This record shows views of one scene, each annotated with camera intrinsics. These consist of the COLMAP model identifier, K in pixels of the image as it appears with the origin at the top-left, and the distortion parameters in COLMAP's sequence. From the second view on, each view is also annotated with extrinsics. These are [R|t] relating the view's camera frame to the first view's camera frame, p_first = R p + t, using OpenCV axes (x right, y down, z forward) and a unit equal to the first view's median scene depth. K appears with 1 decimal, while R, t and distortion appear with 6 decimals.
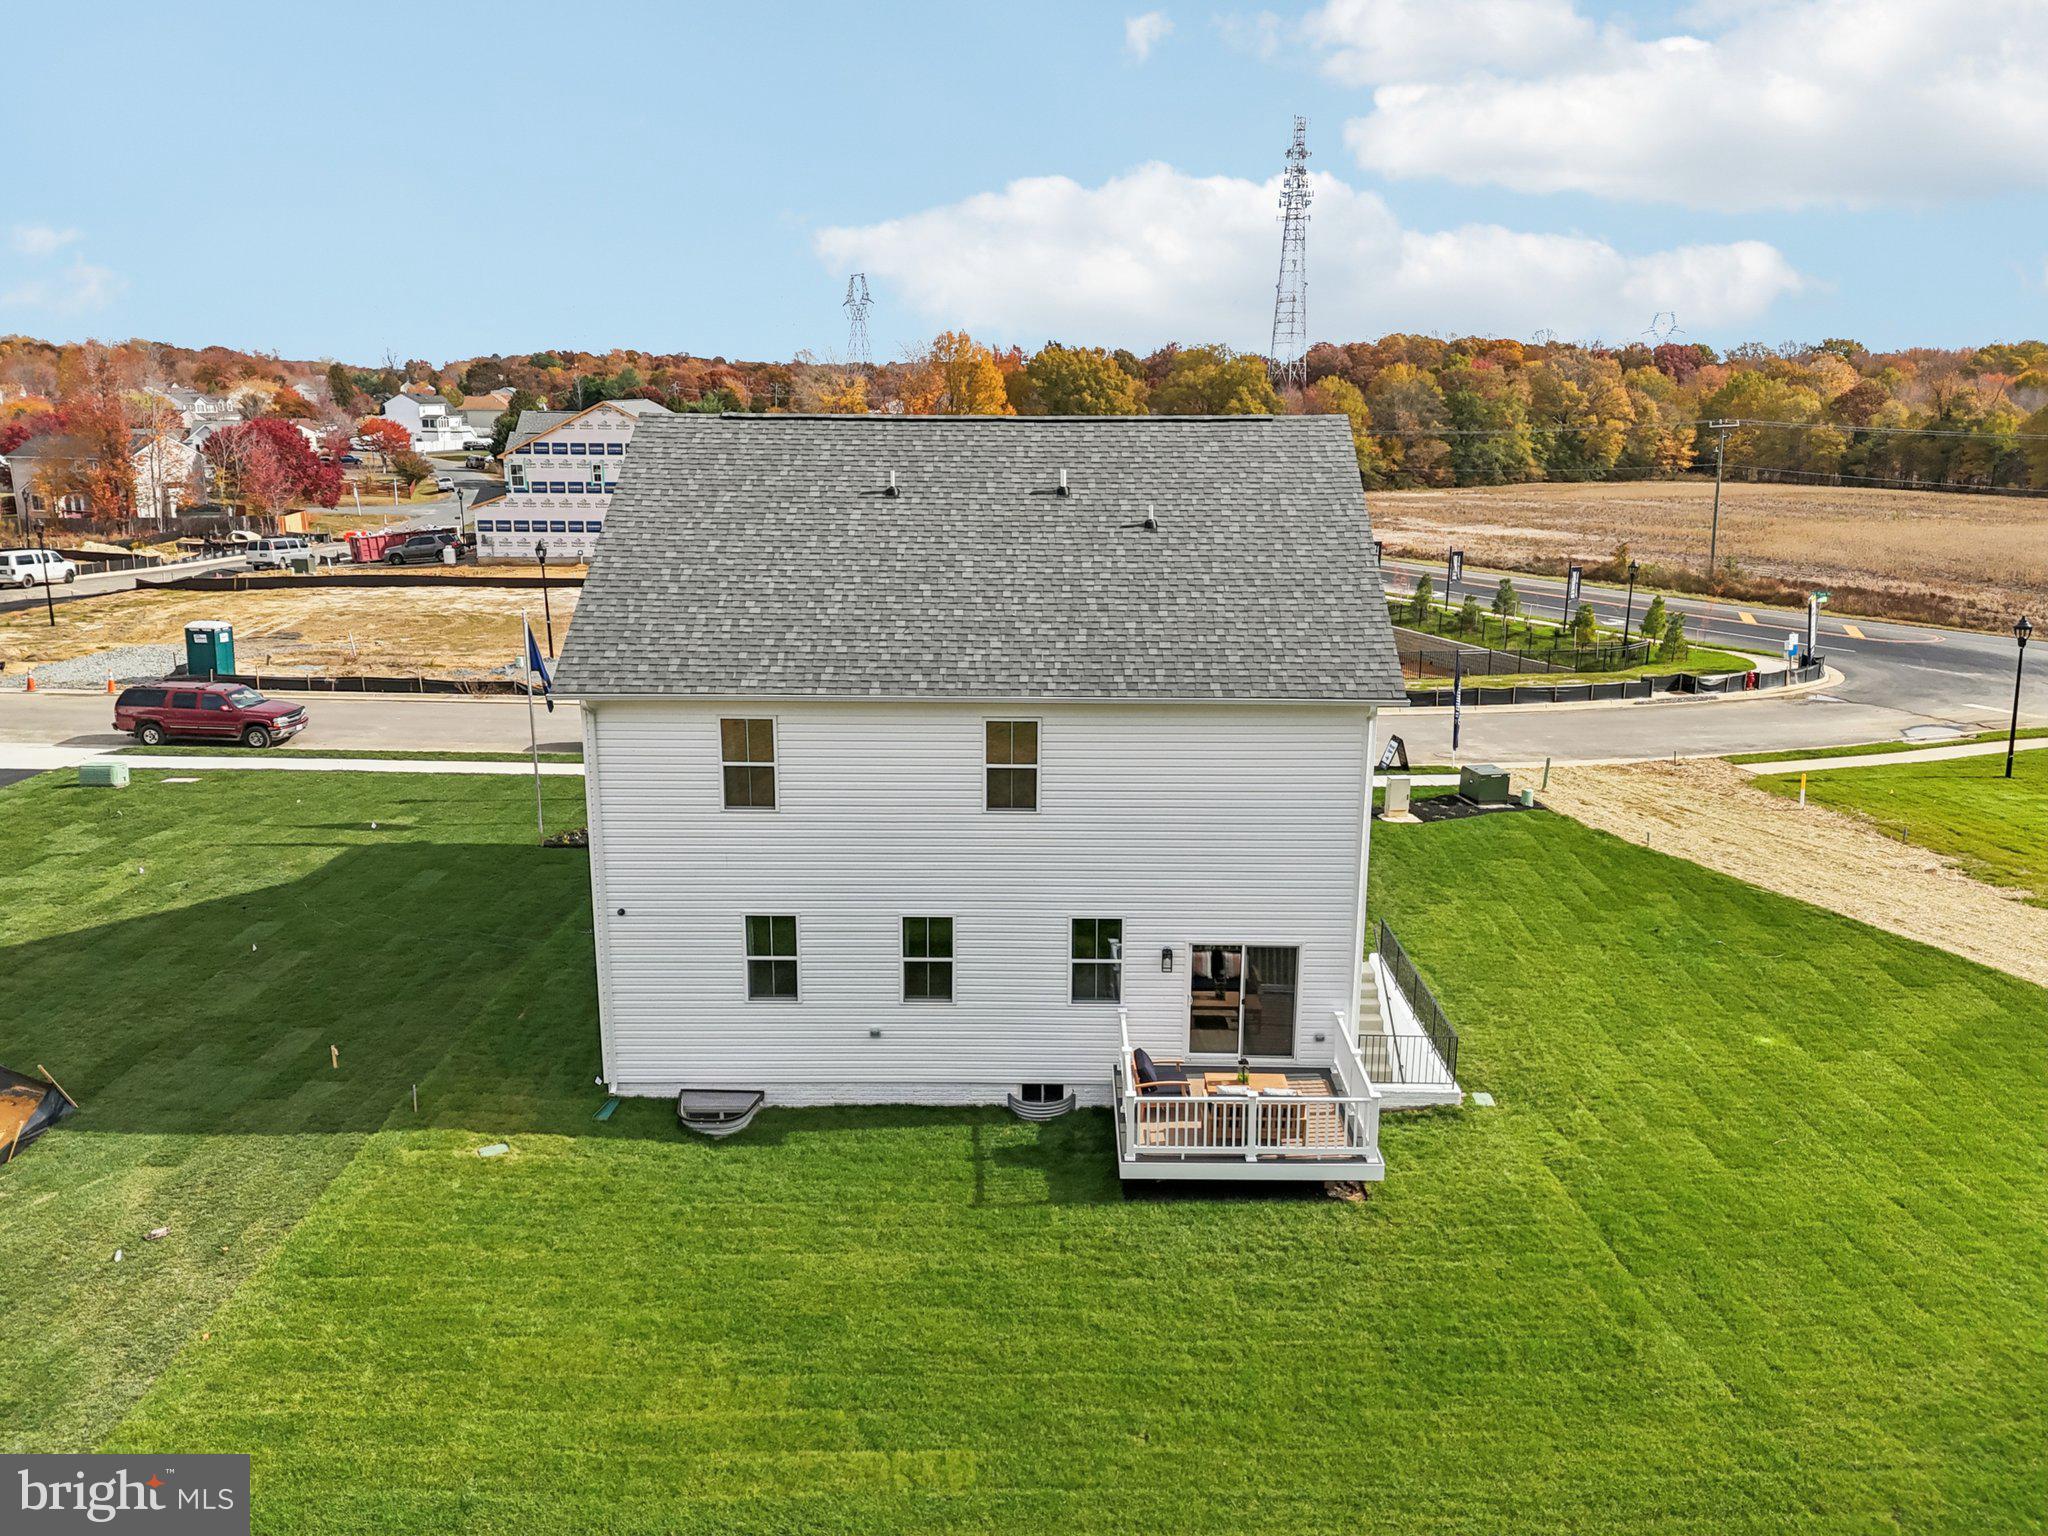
lens RADIAL K [[1522.4, 0, 1018.9], [0, 1522.4, 767.2], [0, 0, 1]] dist [0.072983, -0.069747]
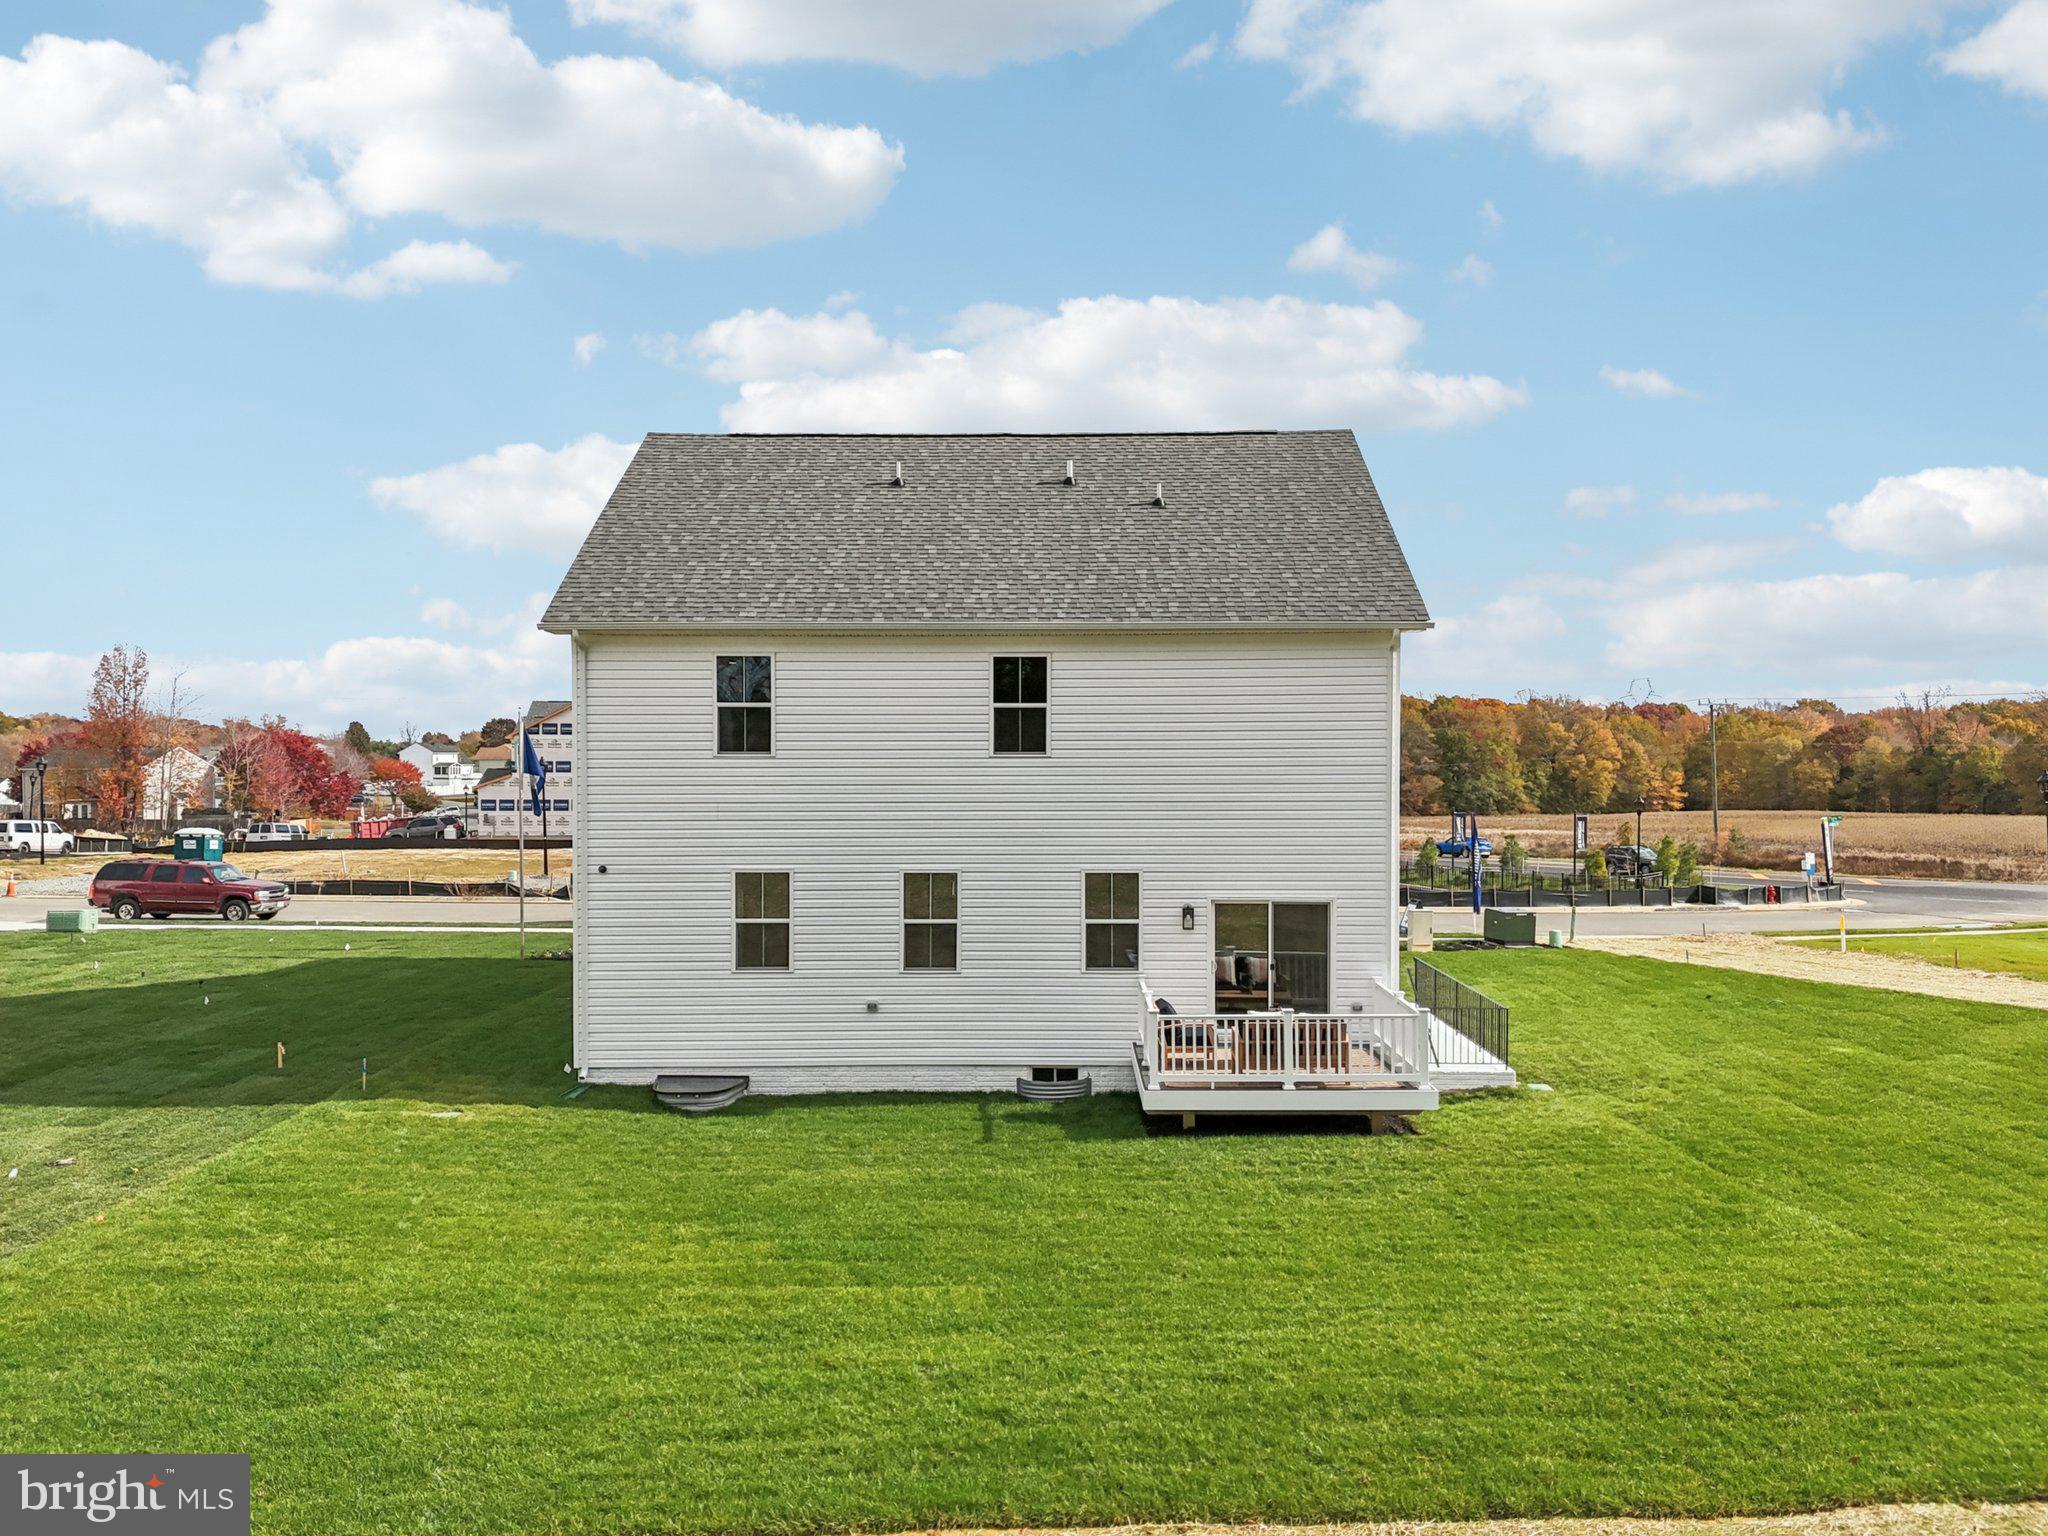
lens RADIAL K [[1529.2, 0, 1017.4], [0, 1529.2, 803.4], [0, 0, 1]] dist [0.077307, -0.079301]
pose [[0.999991, -0.004213, -0.000726, -0.005764], [0.003956, 0.976315, -0.216316, 0.257231], [0.001620, 0.216311, 0.976323, 0.074407]]
